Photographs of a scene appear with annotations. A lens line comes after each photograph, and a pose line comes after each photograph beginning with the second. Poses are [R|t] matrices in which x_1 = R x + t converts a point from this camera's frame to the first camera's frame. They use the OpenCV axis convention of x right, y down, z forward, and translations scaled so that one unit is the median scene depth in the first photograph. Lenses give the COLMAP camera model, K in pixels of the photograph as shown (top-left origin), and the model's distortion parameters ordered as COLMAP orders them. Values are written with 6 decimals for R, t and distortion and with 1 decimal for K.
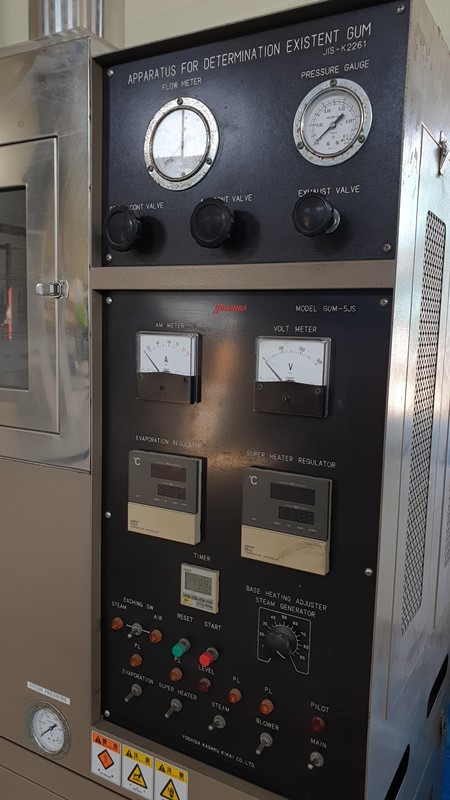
lens RADIAL K [[633.5, 0, 226.2], [0, 633.5, 406.5], [0, 0, 1]] dist [0.004944, 0.001552]
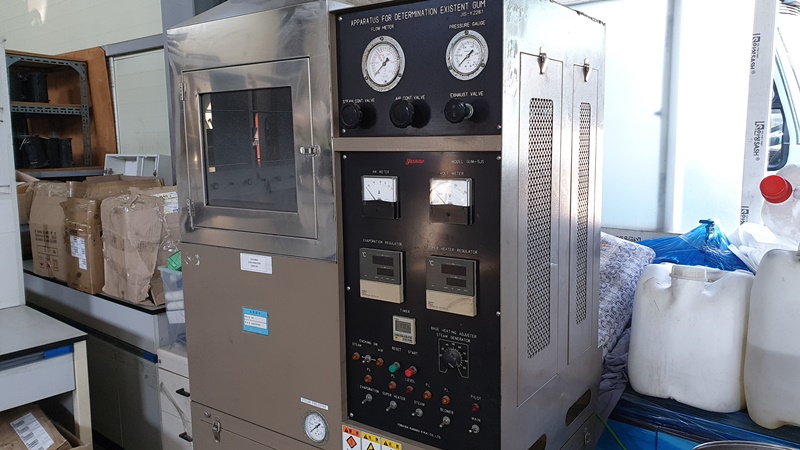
lens RADIAL K [[616.2, 0, 398.7], [0, 616.2, 222.1], [0, 0, 1]] dist [0.221396, -0.801503]
pose [[0.994076, -0.031160, -0.104120, 0.126225], [0.032387, 0.999424, 0.010114, -0.011872], [0.103745, -0.013426, 0.994513, -0.632021]]
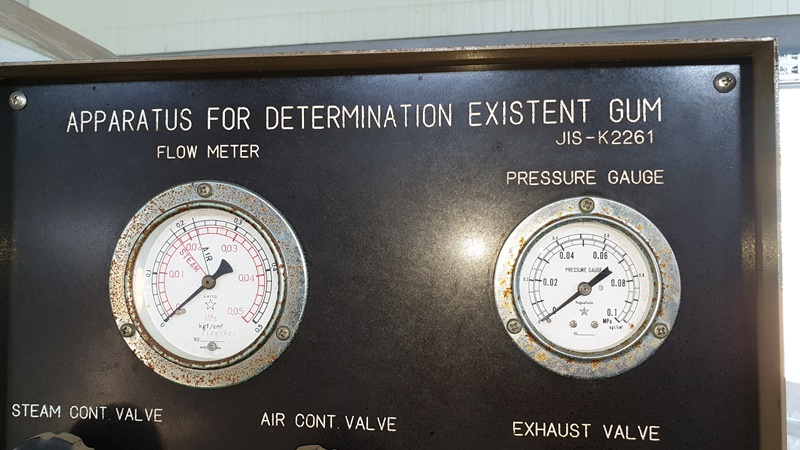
lens RADIAL K [[616.2, 0, 398.7], [0, 616.2, 222.1], [0, 0, 1]] dist [0.221396, -0.801503]
pose [[0.917460, -0.011685, 0.397657, -0.120112], [0.073918, 0.987170, -0.141534, -0.382803], [-0.390901, 0.159246, 0.906552, 0.553605]]
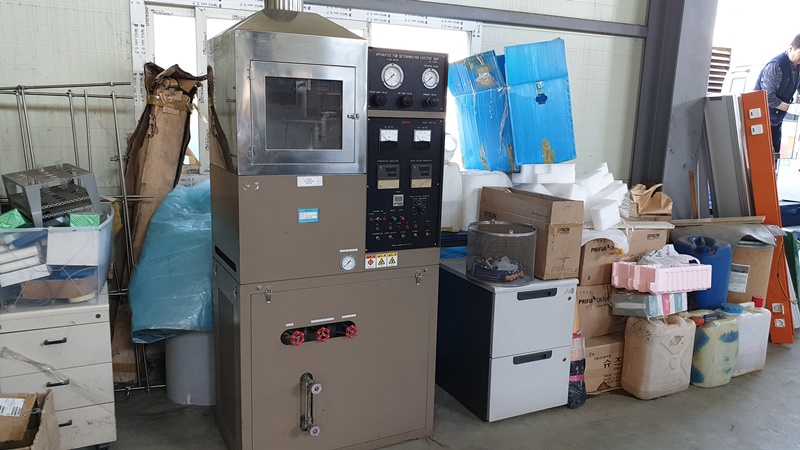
lens RADIAL K [[616.2, 0, 398.7], [0, 616.2, 222.1], [0, 0, 1]] dist [0.221396, -0.801503]
pose [[0.544964, -0.168756, 0.821301, -3.079882], [0.080656, 0.985544, 0.148986, -0.120694], [-0.834571, -0.014949, 0.550698, -0.985652]]
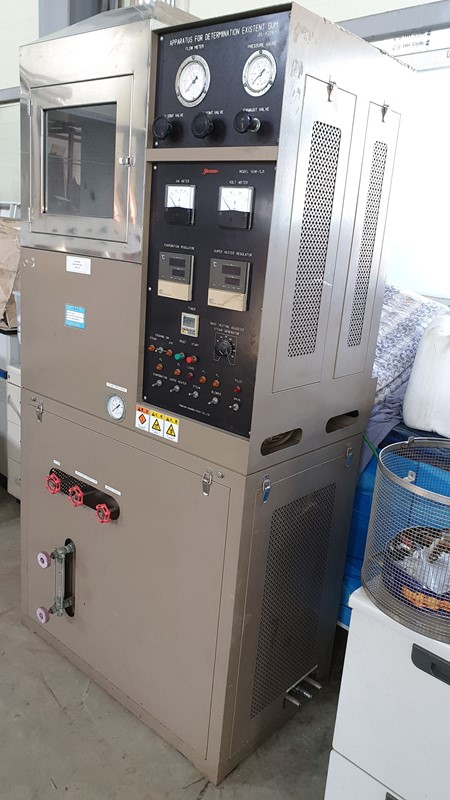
lens RADIAL K [[620.4, 0, 225.0], [0, 620.4, 400.0], [0, 0, 1]] dist [0.068594, -0.130526]
pose [[0.979781, 0.098675, -0.174047, 0.435429], [-0.074602, 0.987363, 0.139818, 0.250909], [0.185644, -0.124007, 0.974761, -0.900208]]
